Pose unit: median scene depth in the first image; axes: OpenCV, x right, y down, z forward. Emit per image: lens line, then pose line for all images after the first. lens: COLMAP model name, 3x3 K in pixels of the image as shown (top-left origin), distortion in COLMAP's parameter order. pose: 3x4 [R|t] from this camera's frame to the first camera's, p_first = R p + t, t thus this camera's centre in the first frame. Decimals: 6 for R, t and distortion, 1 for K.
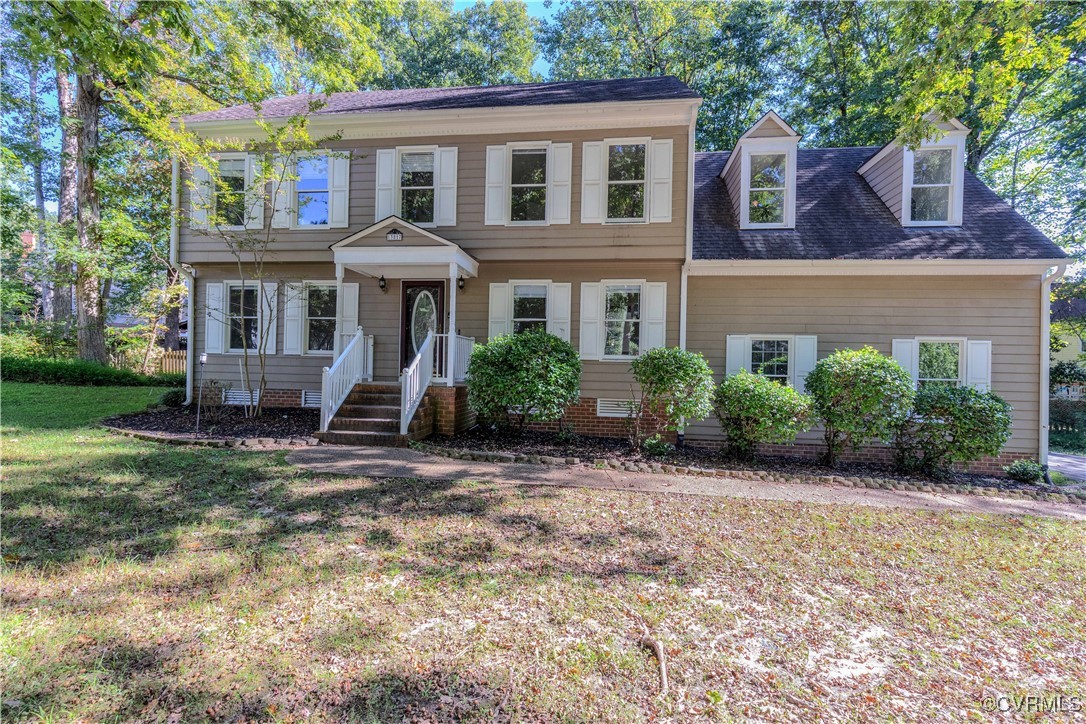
lens RADIAL K [[506.4, 0, 538.9], [0, 506.4, 362.5], [0, 0, 1]] dist [0.004336, -0.000700]
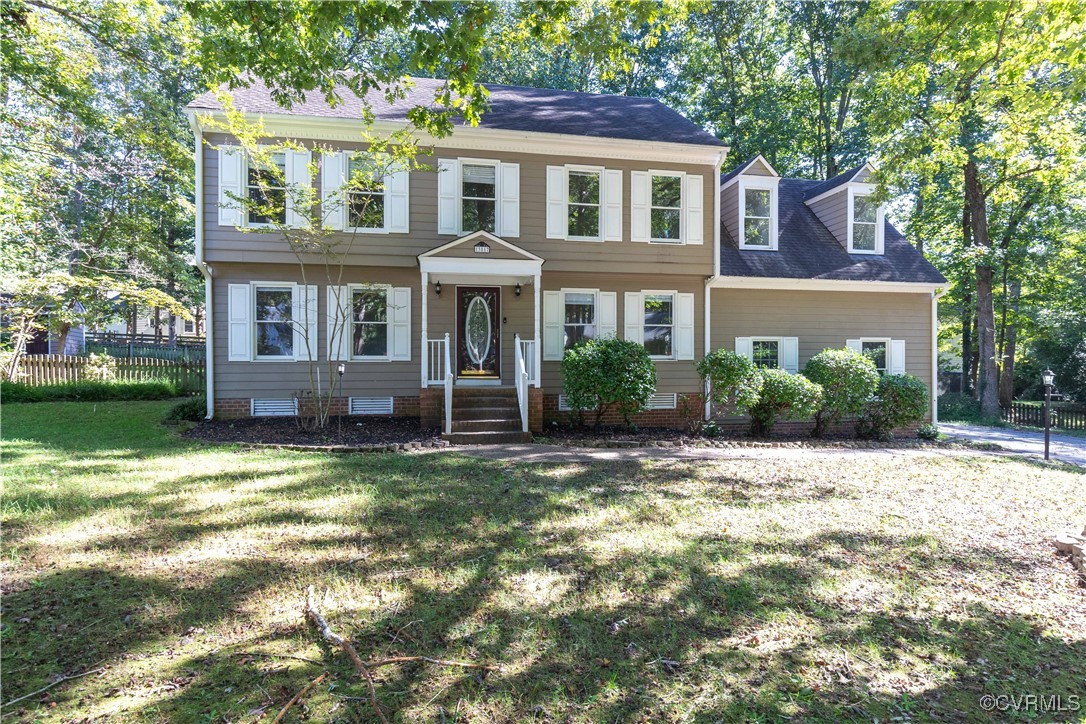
lens RADIAL K [[601.4, 0, 543.1], [0, 601.4, 359.9], [0, 0, 1]] dist [-0.002630, -0.000382]
pose [[0.947537, -0.021903, 0.318896, -0.563136], [0.018197, 0.999728, 0.014596, -0.031025], [-0.319129, -0.008028, 0.947677, -0.236281]]
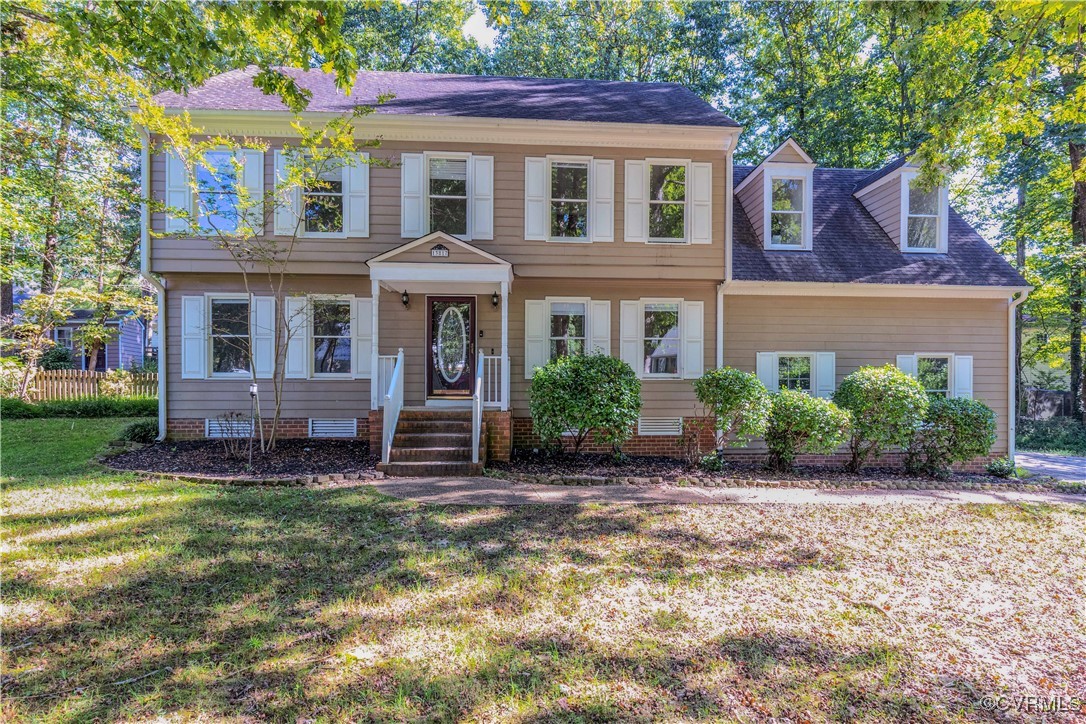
lens RADIAL K [[601.3, 0, 561.1], [0, 601.3, 374.5], [0, 0, 1]] dist [-0.005380, 0.001610]
pose [[0.978513, -0.018617, 0.205341, -0.293928], [0.016177, 0.999777, 0.013557, -0.033847], [-0.205548, -0.009944, 0.978597, -0.133084]]
